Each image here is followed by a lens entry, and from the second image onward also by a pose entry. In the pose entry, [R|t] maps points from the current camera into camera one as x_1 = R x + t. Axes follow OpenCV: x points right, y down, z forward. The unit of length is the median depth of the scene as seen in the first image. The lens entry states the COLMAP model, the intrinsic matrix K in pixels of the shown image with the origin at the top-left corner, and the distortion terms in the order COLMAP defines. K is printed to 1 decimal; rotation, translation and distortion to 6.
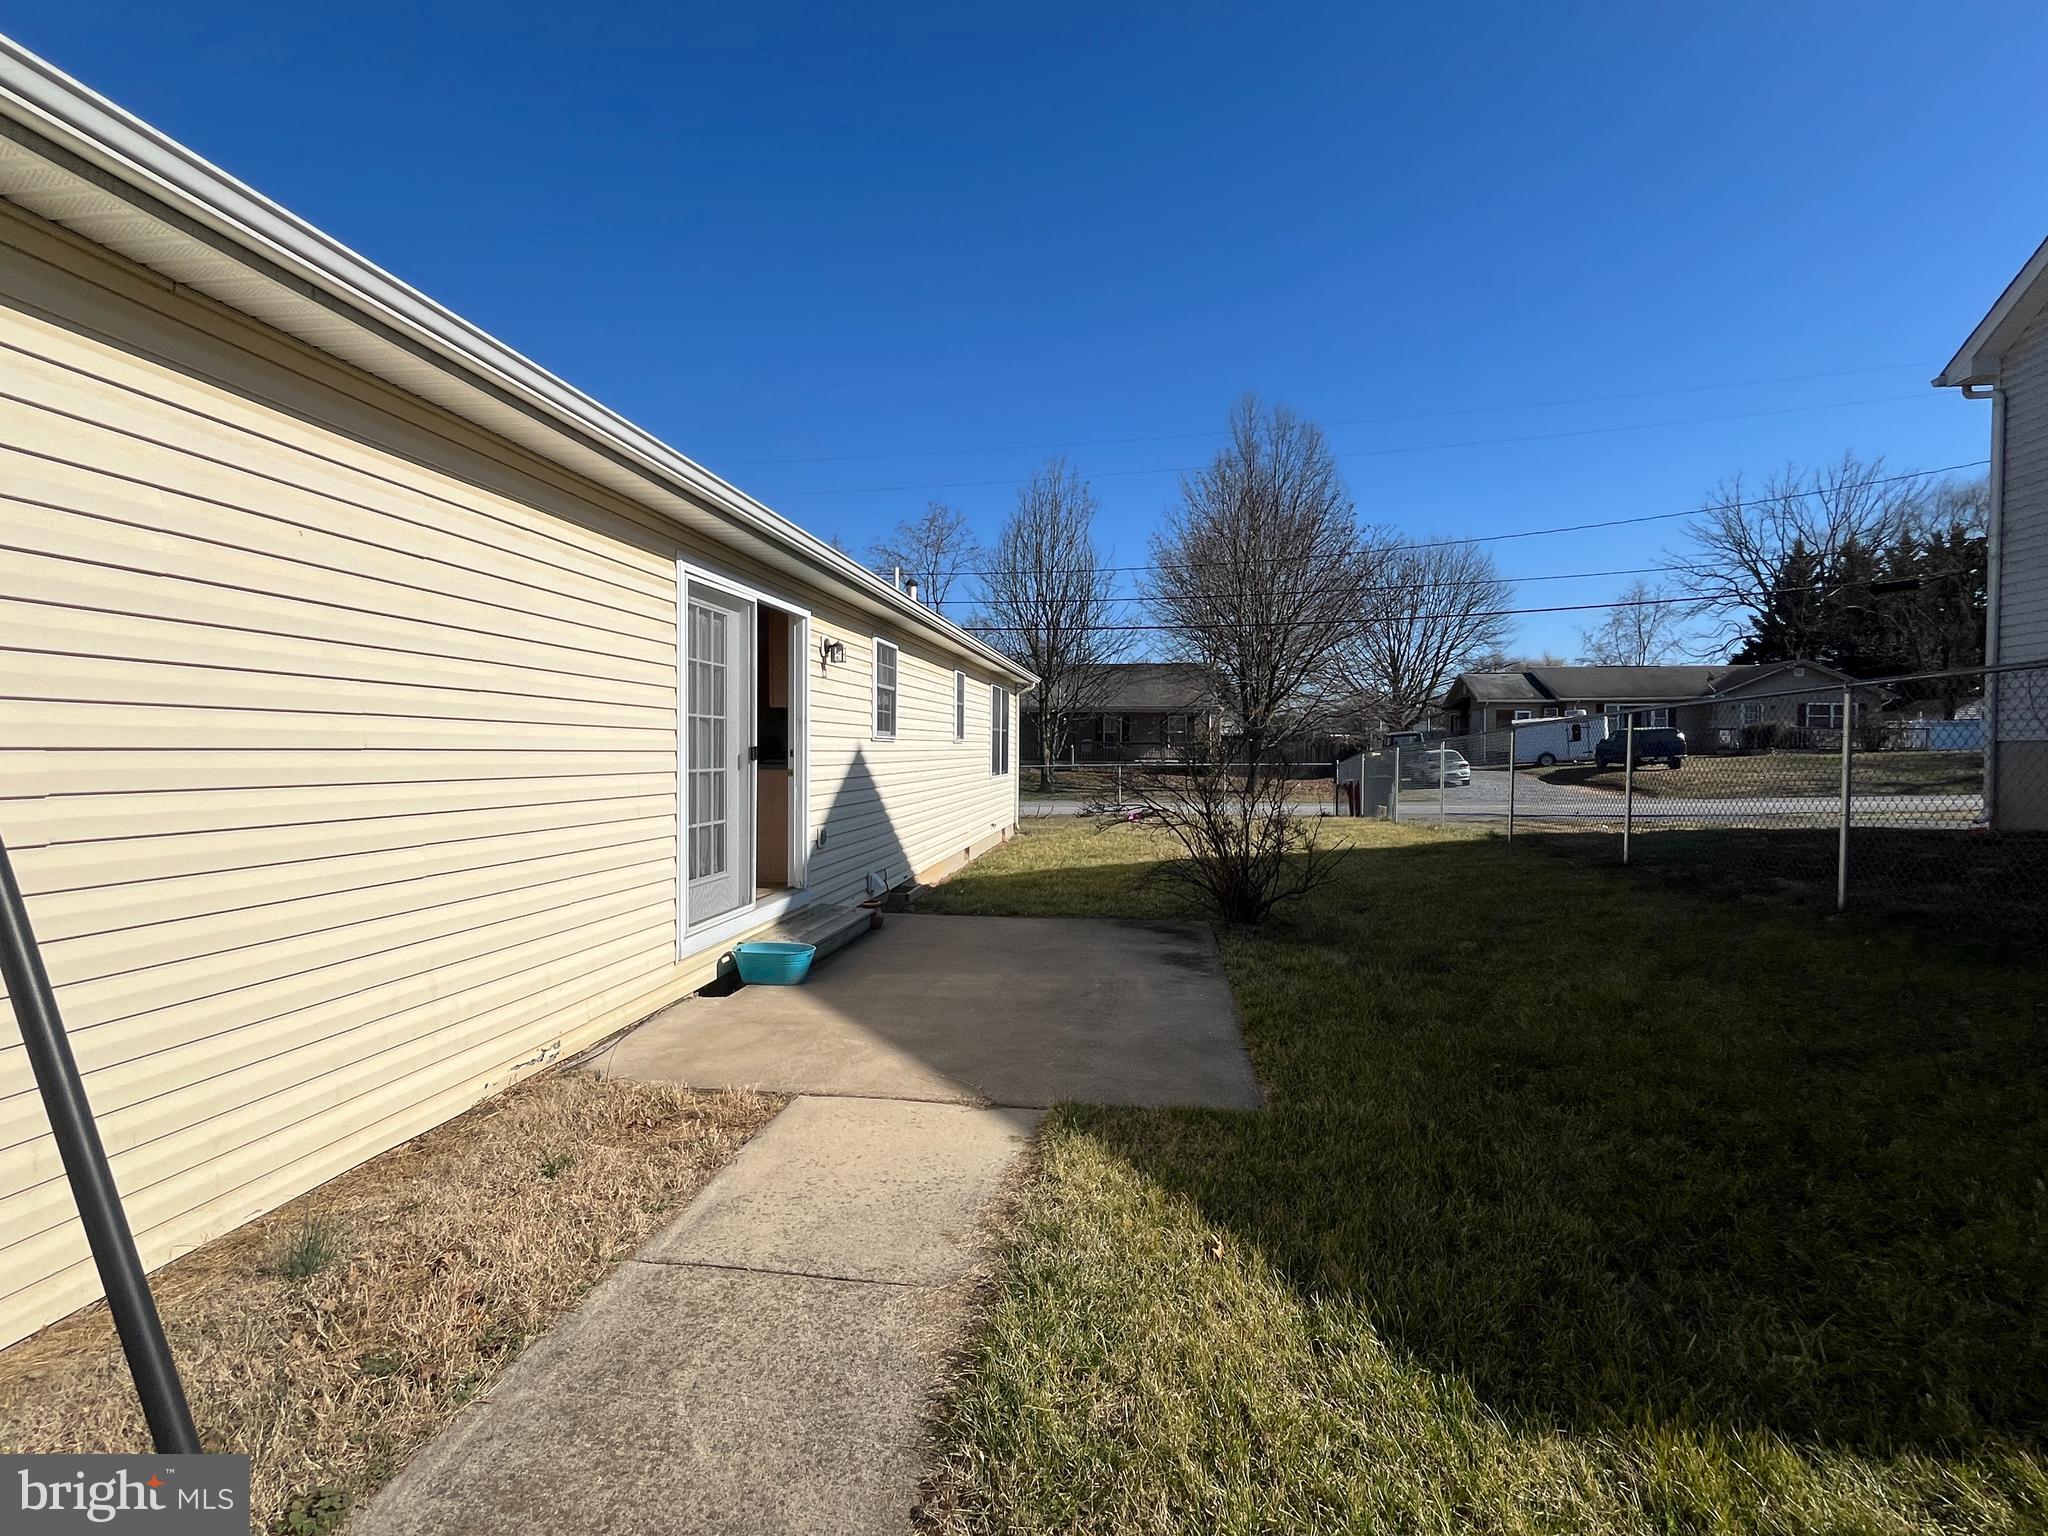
lens RADIAL K [[946.0, 0, 1019.8], [0, 946.0, 768.3], [0, 0, 1]] dist [0.008774, -0.007347]
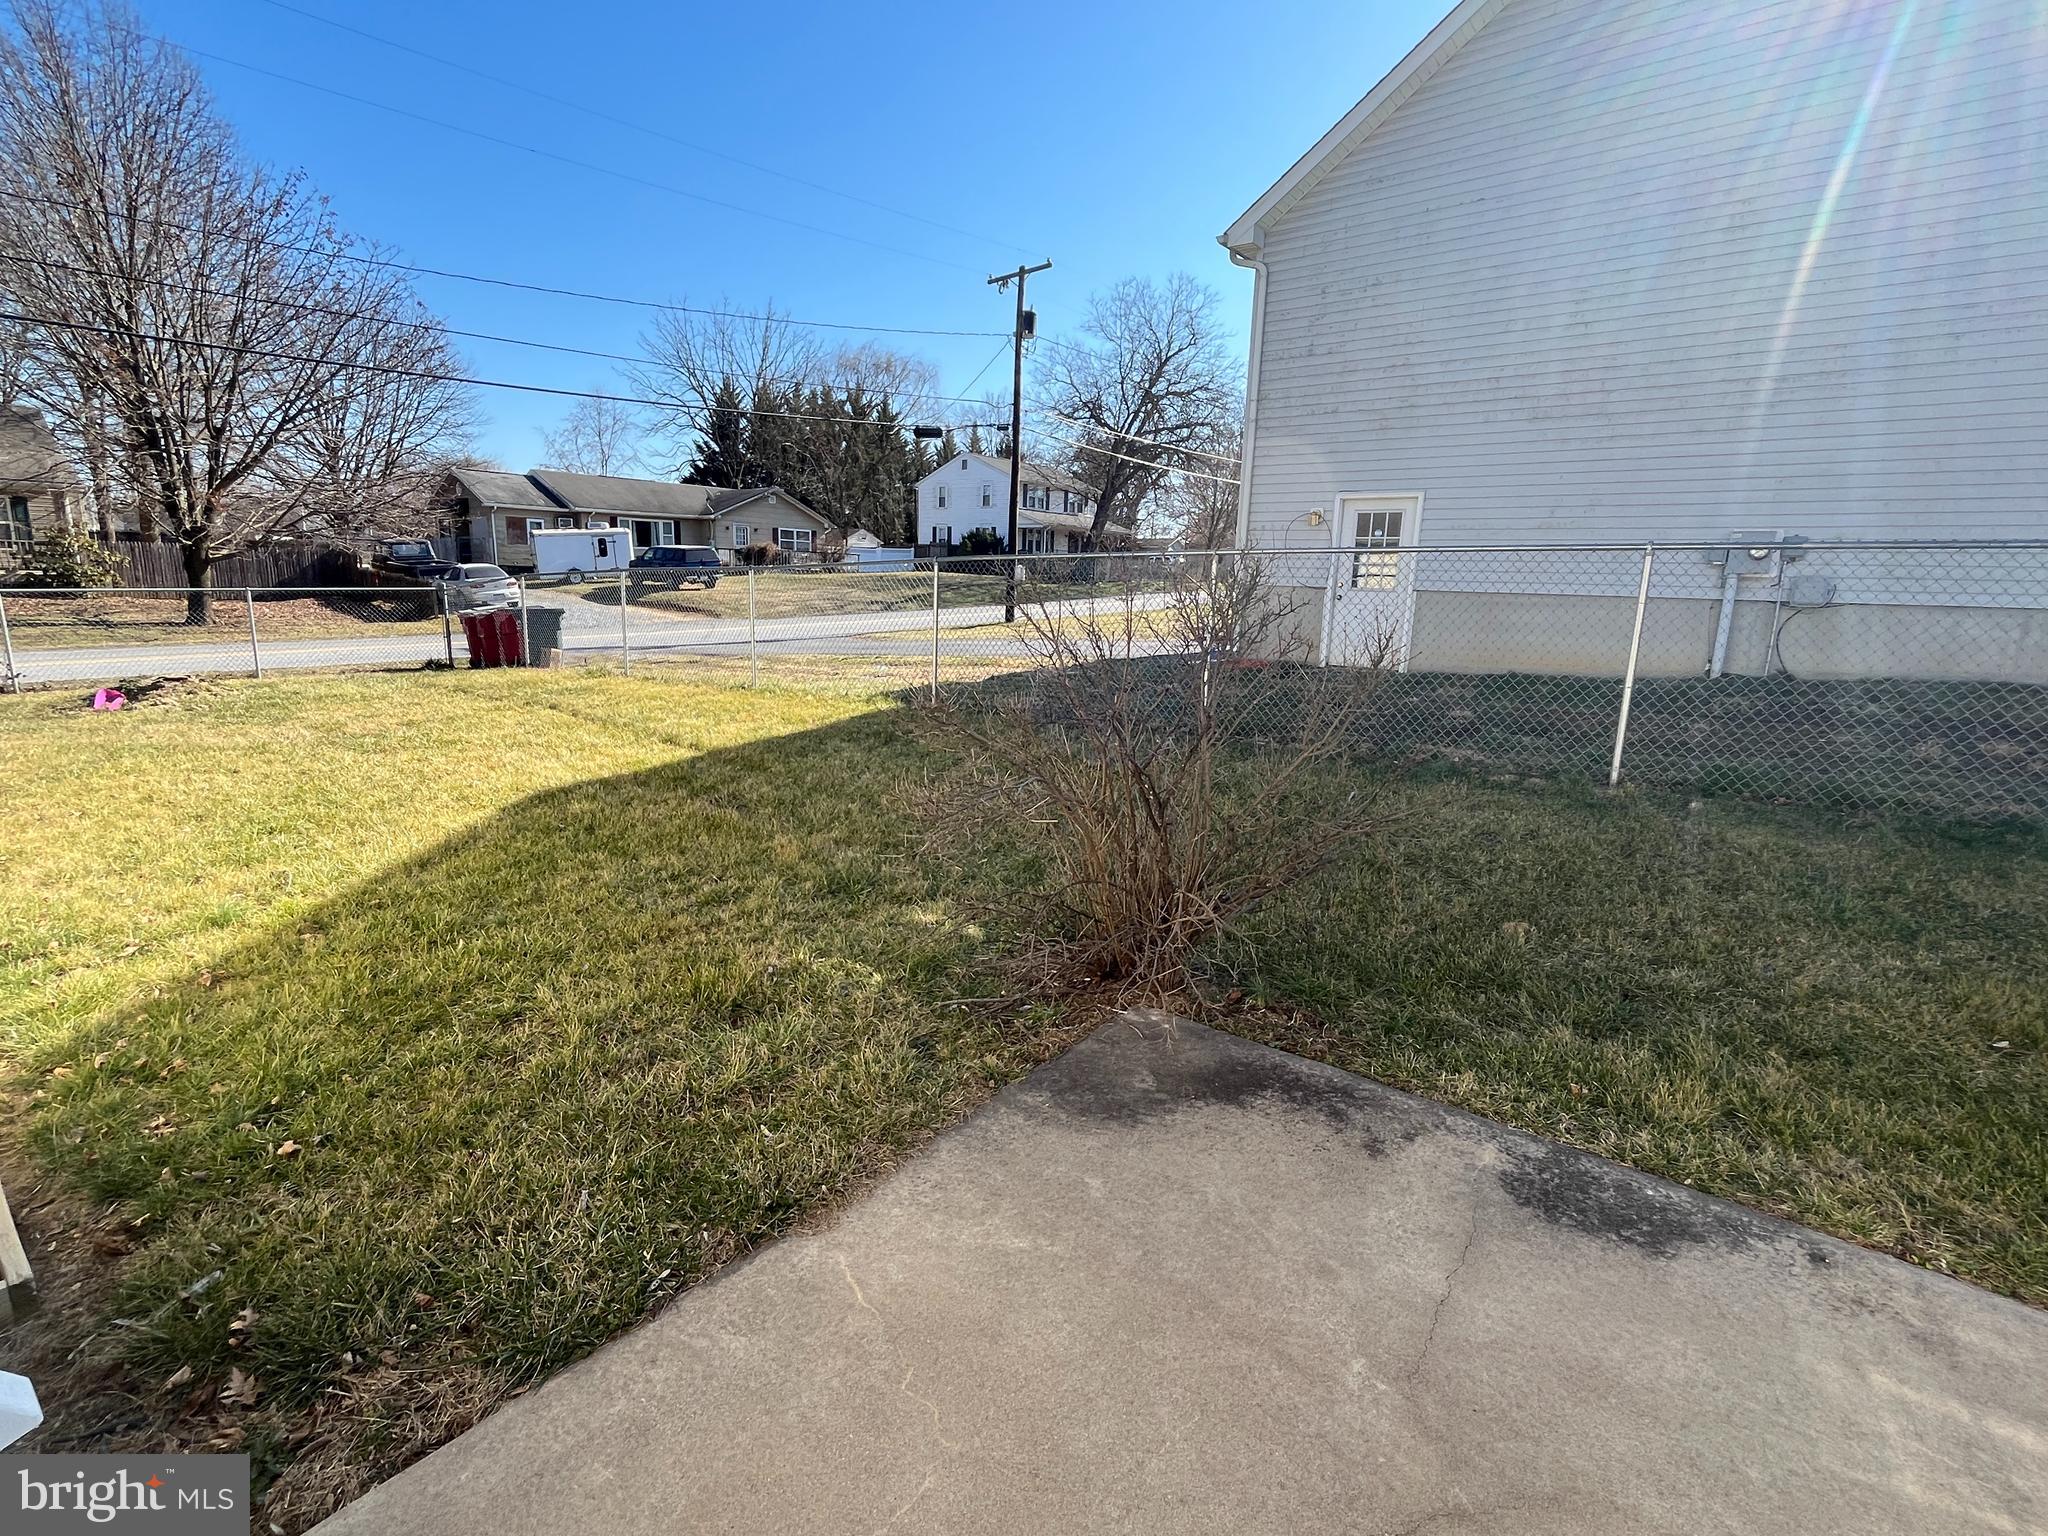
lens RADIAL K [[946.0, 0, 1019.8], [0, 946.0, 768.3], [0, 0, 1]] dist [0.008774, -0.007347]
pose [[0.503072, -0.163229, 0.848690, -0.035876], [-0.007390, 0.981154, 0.193086, -0.007071], [-0.864213, -0.103408, 0.492385, 0.149536]]
